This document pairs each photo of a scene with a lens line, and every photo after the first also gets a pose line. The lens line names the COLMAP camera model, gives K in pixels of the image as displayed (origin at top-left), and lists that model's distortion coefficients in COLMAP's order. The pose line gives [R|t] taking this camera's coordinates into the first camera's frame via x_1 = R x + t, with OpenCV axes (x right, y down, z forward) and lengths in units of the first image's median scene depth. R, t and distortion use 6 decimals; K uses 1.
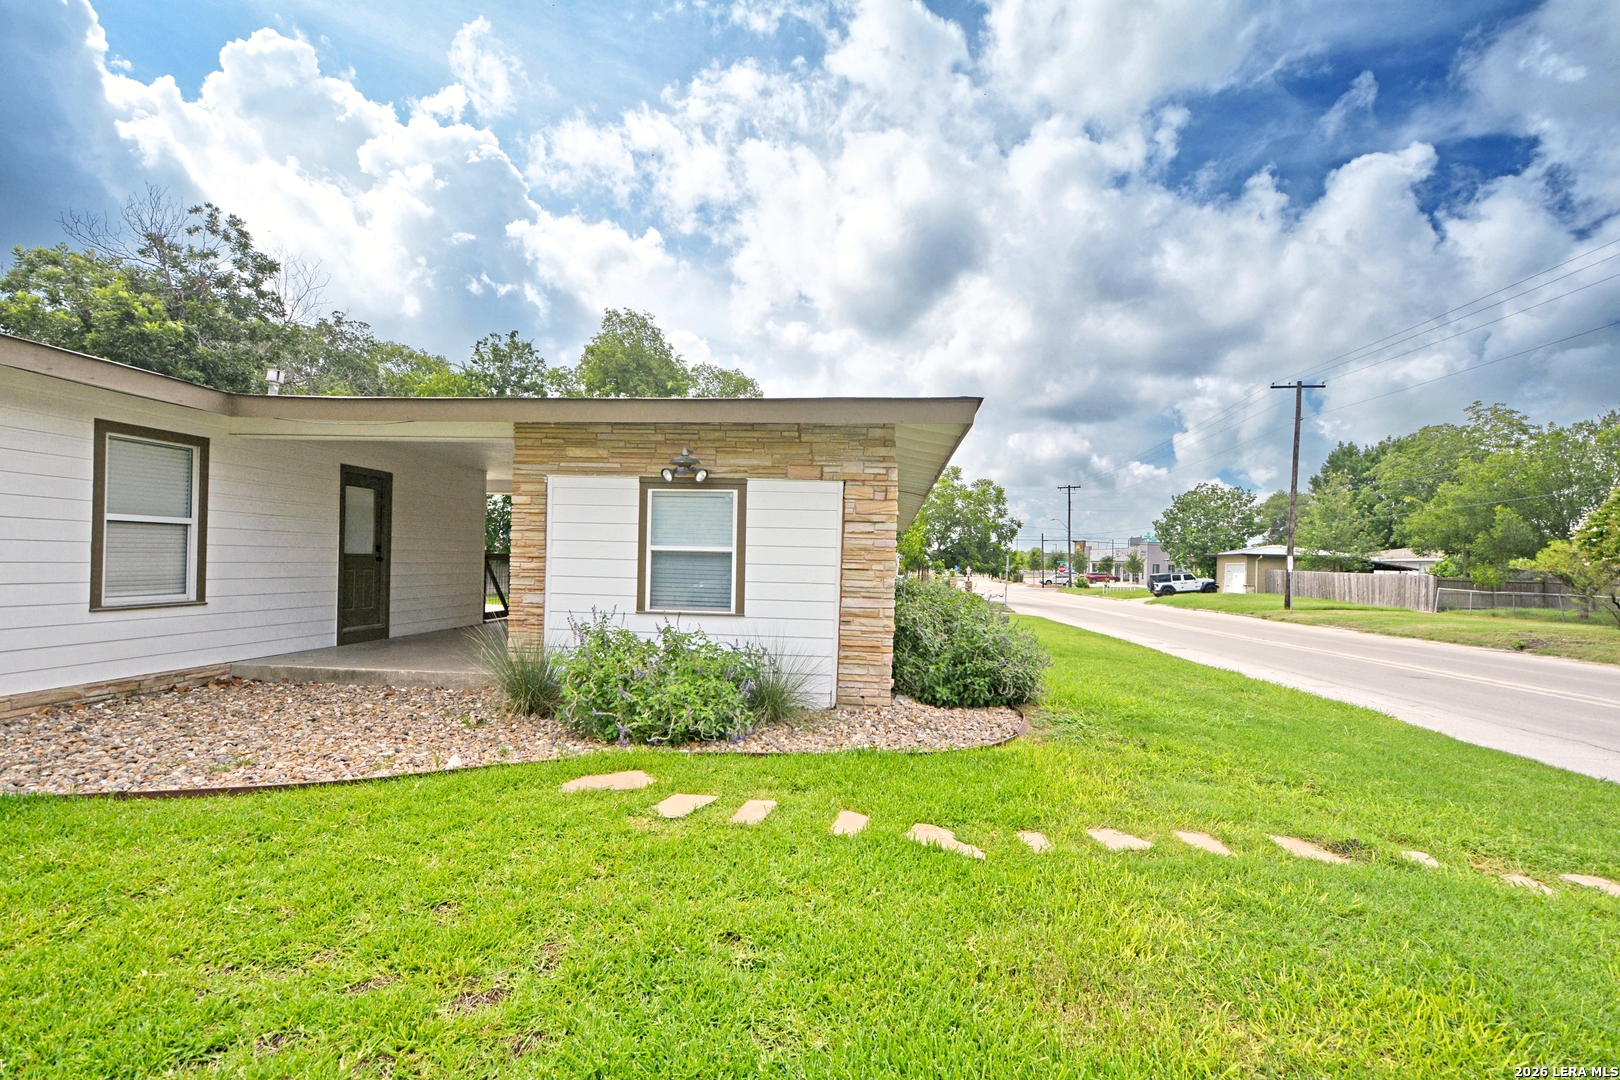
lens RADIAL K [[738.0, 0, 815.5], [0, 738.0, 537.4], [0, 0, 1]] dist [0.016338, -0.003637]
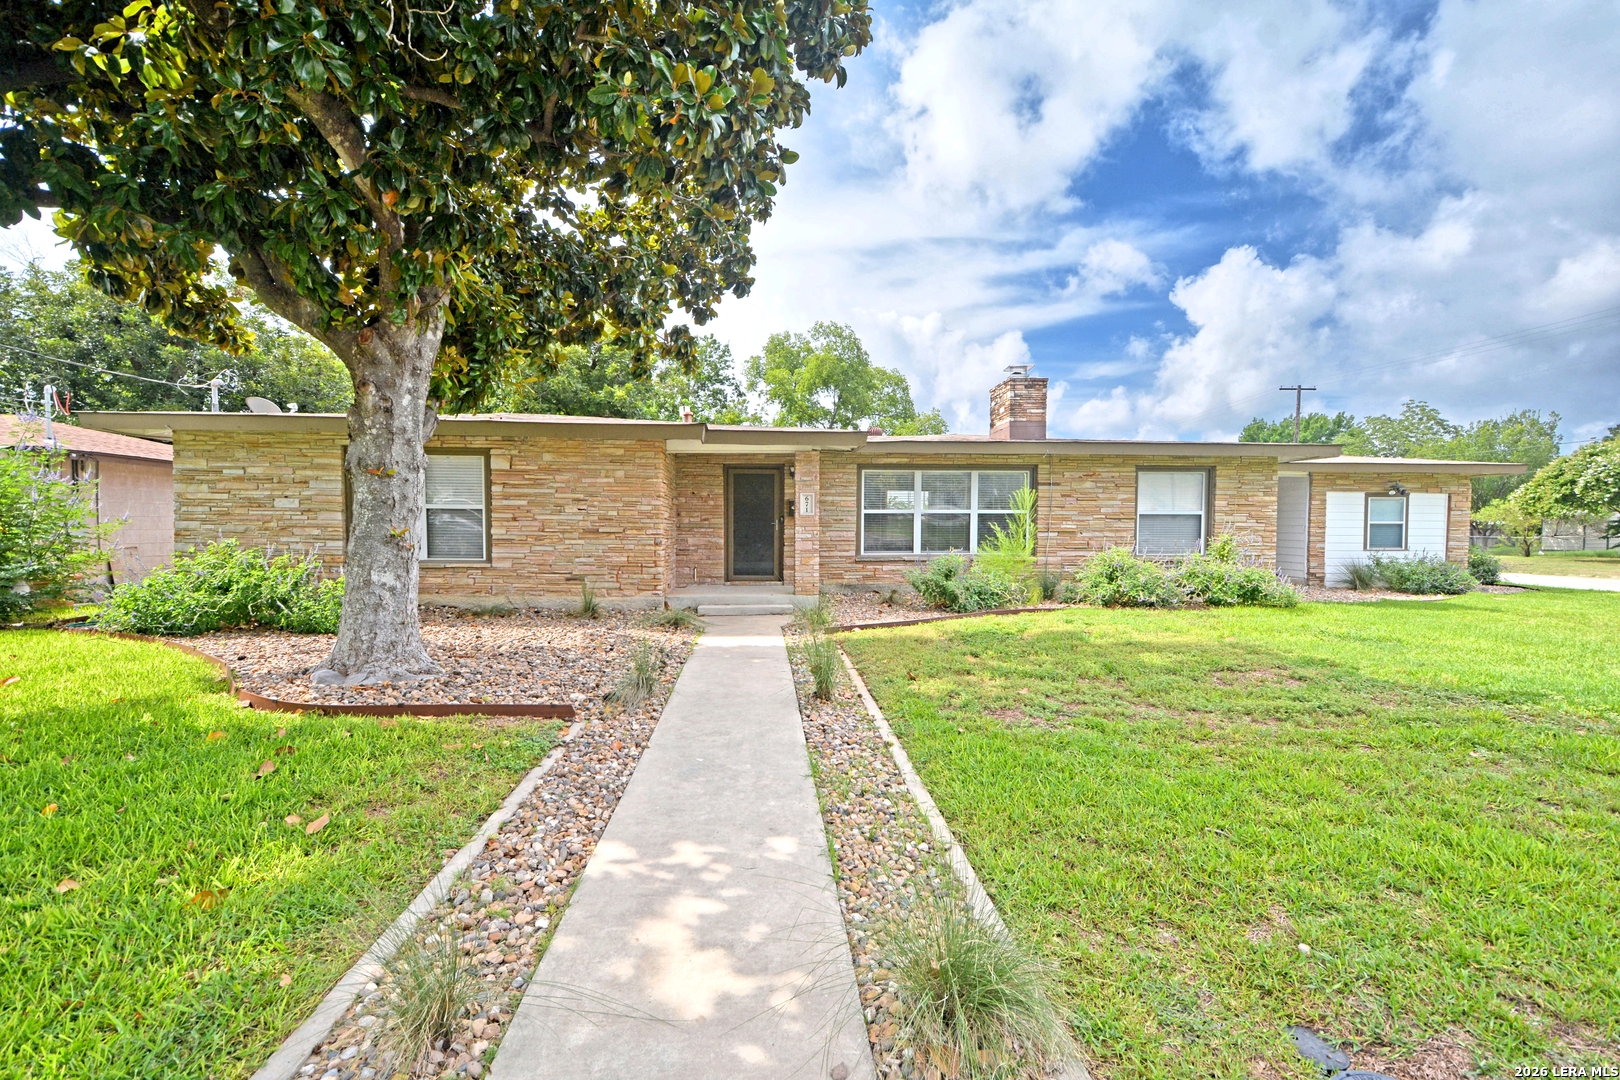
lens RADIAL K [[738.0, 0, 807.0], [0, 738.0, 549.0], [0, 0, 1]] dist [0.016338, -0.003637]
pose [[0.986010, -0.022687, 0.165138, -0.481843], [0.011220, 0.997481, 0.070042, -0.017729], [-0.166311, -0.067209, 0.983780, -0.209825]]
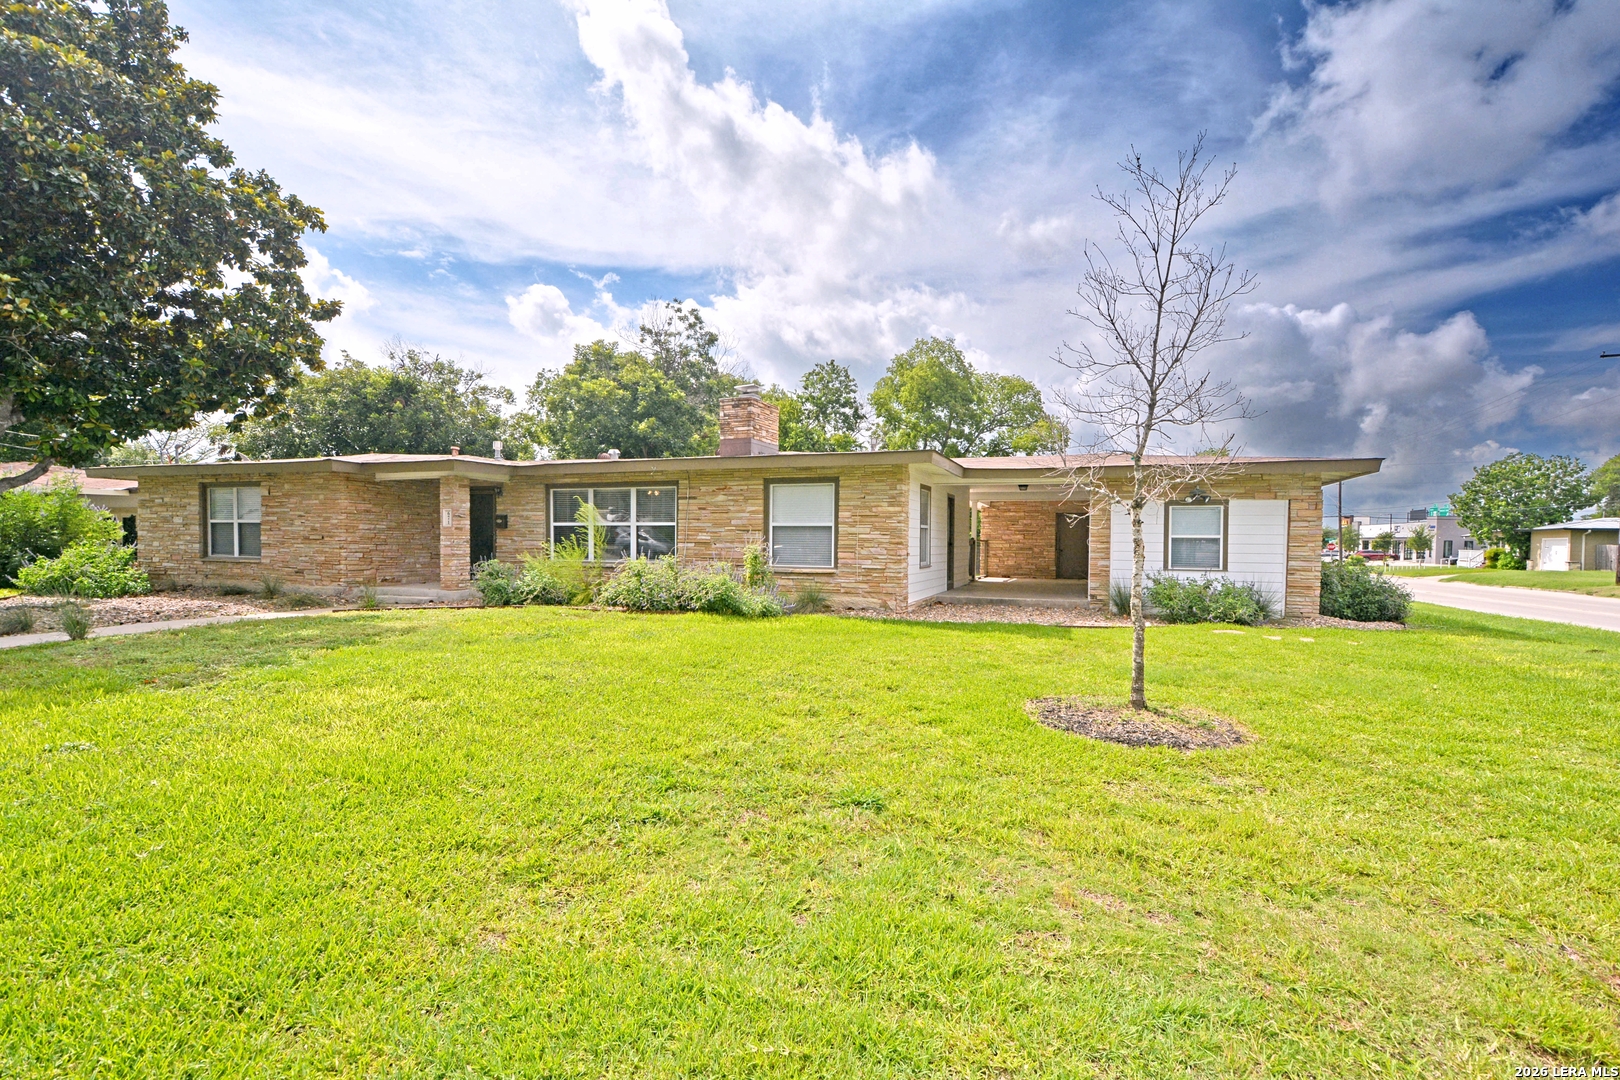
lens RADIAL K [[738.0, 0, 804.4], [0, 738.0, 548.7], [0, 0, 1]] dist [0.016338, -0.003637]
pose [[0.962291, -0.008471, -0.271891, -0.126201], [0.019529, 0.999087, 0.037992, -0.009342], [0.271321, -0.041869, 0.961578, -0.231132]]
